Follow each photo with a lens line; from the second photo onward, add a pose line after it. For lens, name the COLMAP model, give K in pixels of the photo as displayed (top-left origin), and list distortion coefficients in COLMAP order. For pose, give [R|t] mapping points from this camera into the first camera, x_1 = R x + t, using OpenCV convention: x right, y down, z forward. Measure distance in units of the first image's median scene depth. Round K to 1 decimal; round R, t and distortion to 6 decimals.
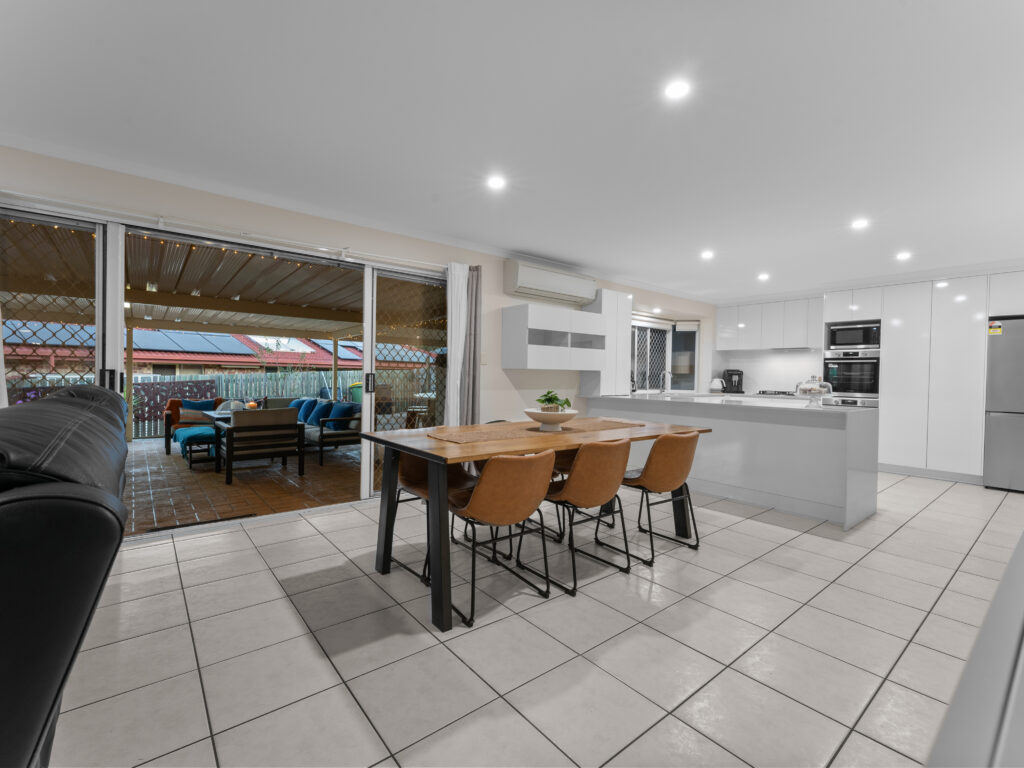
lens RADIAL K [[452.2, 0, 512.0], [0, 452.2, 384.0], [0, 0, 1]] dist [-0.000270, -0.000356]
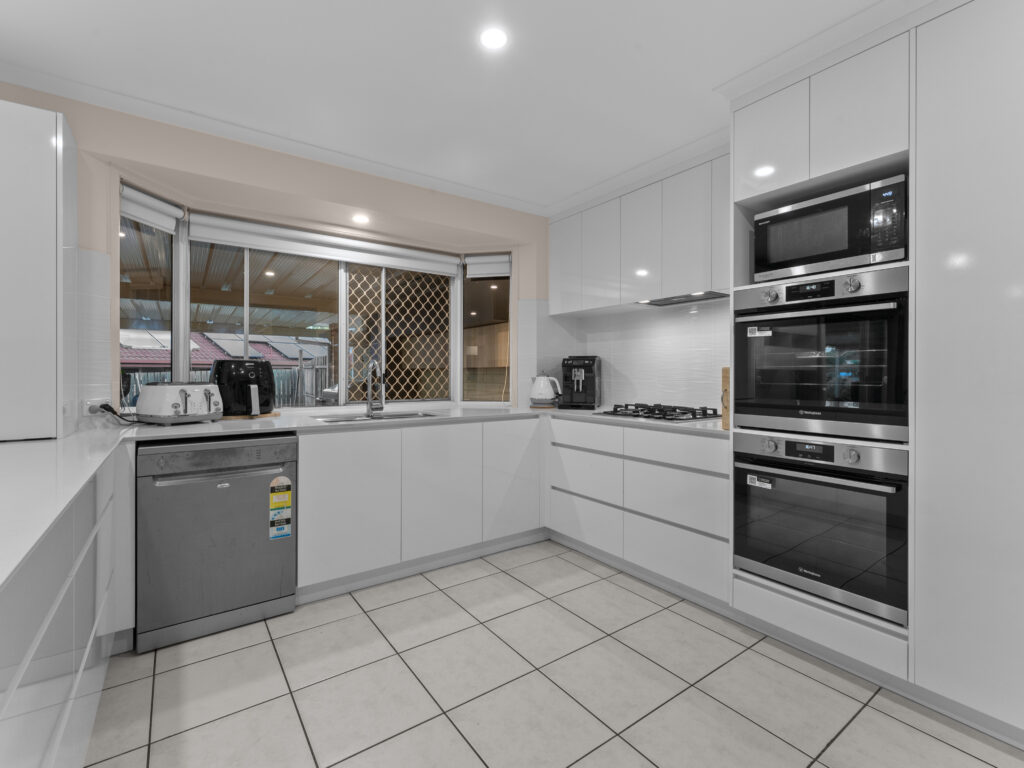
lens RADIAL K [[465.0, 0, 507.2], [0, 465.0, 374.4], [0, 0, 1]] dist [0.001117, -0.000058]
pose [[0.998081, -0.017548, -0.059382, 0.569996], [0.016476, 0.999693, -0.018486, -0.007820], [0.059688, 0.017472, 0.998064, 0.685082]]
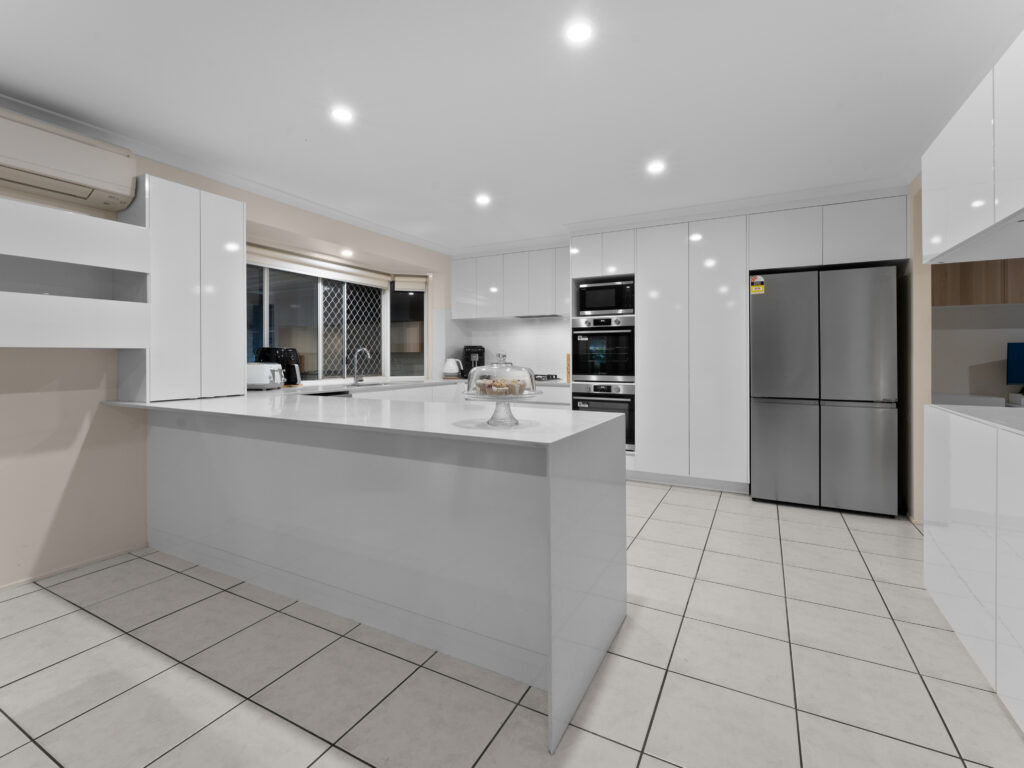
lens RADIAL K [[469.3, 0, 511.1], [0, 469.3, 360.0], [0, 0, 1]] dist [0.001005, -0.000016]
pose [[0.919145, -0.021292, 0.393343, 0.320652], [0.025003, 0.999678, -0.004314, -0.005844], [-0.393124, 0.013800, 0.919382, 0.370090]]
